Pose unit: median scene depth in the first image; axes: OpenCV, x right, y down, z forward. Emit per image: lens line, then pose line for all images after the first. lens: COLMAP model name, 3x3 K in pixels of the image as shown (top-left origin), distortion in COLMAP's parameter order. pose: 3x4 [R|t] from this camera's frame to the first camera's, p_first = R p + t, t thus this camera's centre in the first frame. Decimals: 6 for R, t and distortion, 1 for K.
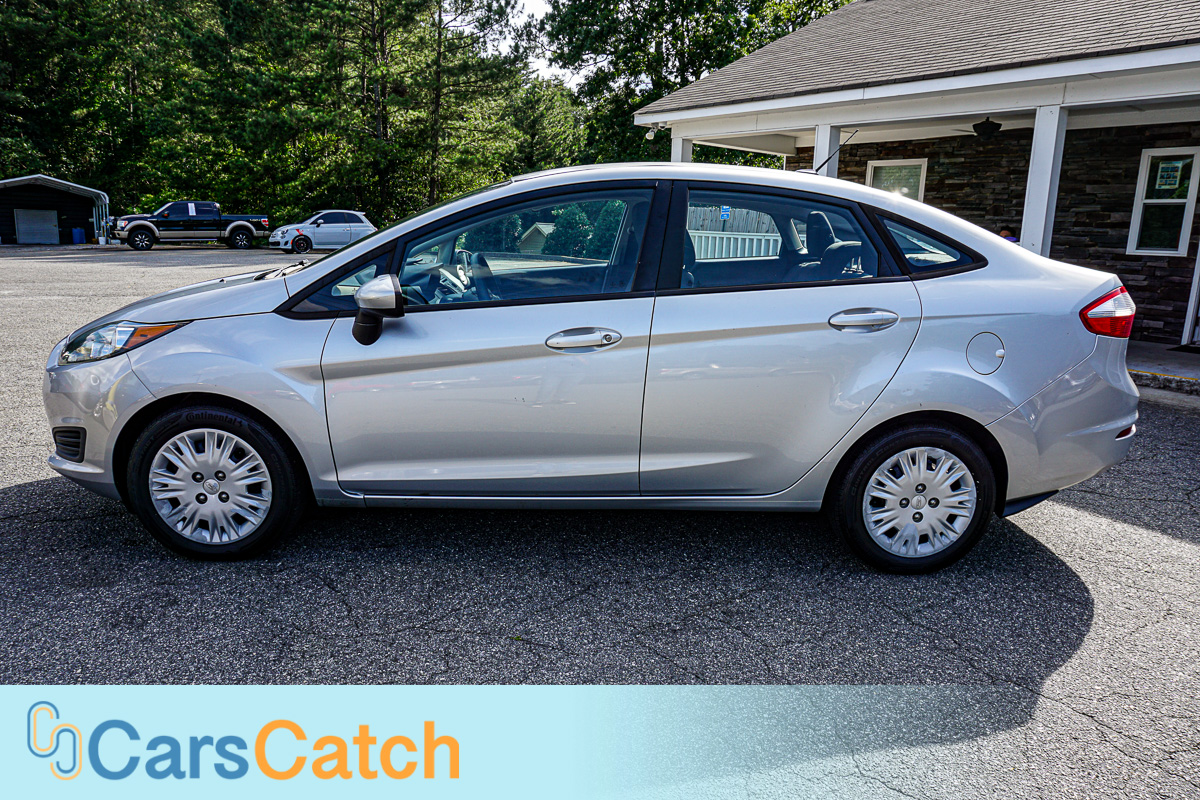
lens RADIAL K [[814.8, 0, 600.7], [0, 814.8, 392.3], [0, 0, 1]] dist [-0.025730, 0.020907]
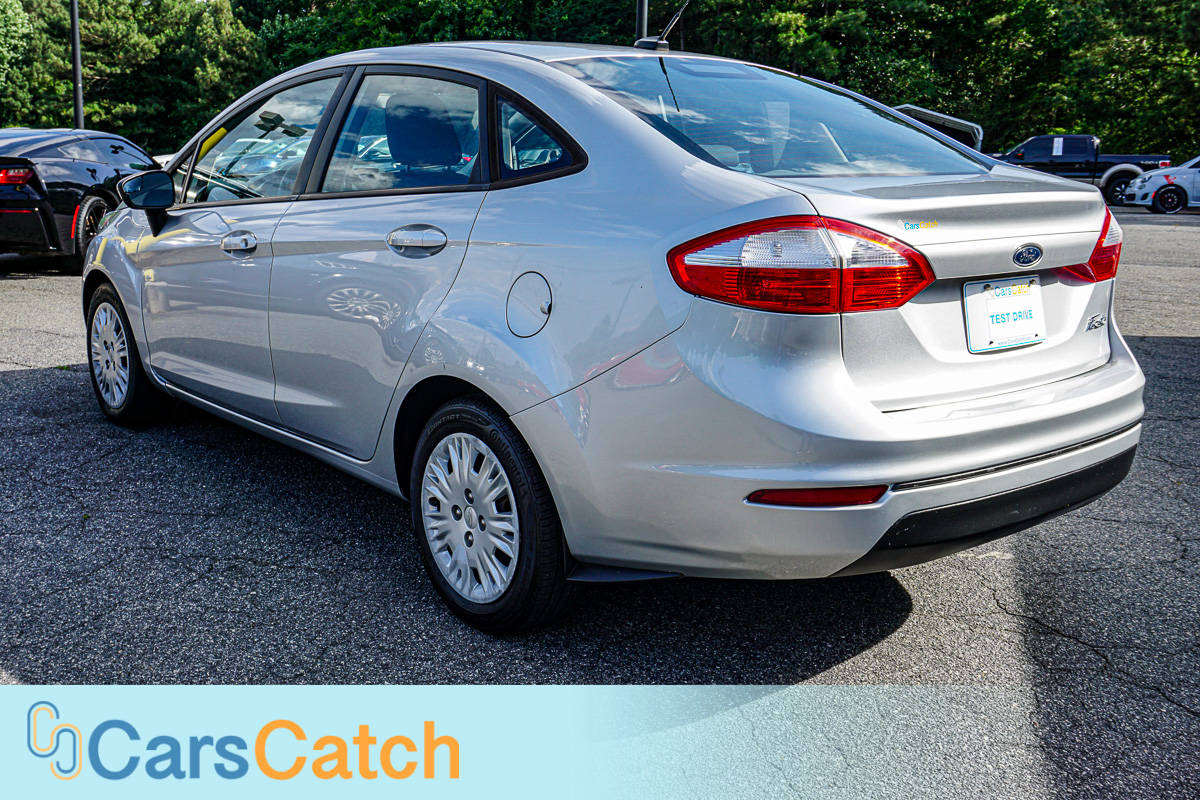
lens RADIAL K [[1238.8, 0, 586.9], [0, 1238.8, 398.0], [0, 0, 1]] dist [0.005287, 0.010056]
pose [[0.609387, 0.152370, -0.778095, 0.139015], [-0.172981, 0.983270, 0.057074, -0.004267], [0.773774, 0.099816, 0.625549, 0.046956]]
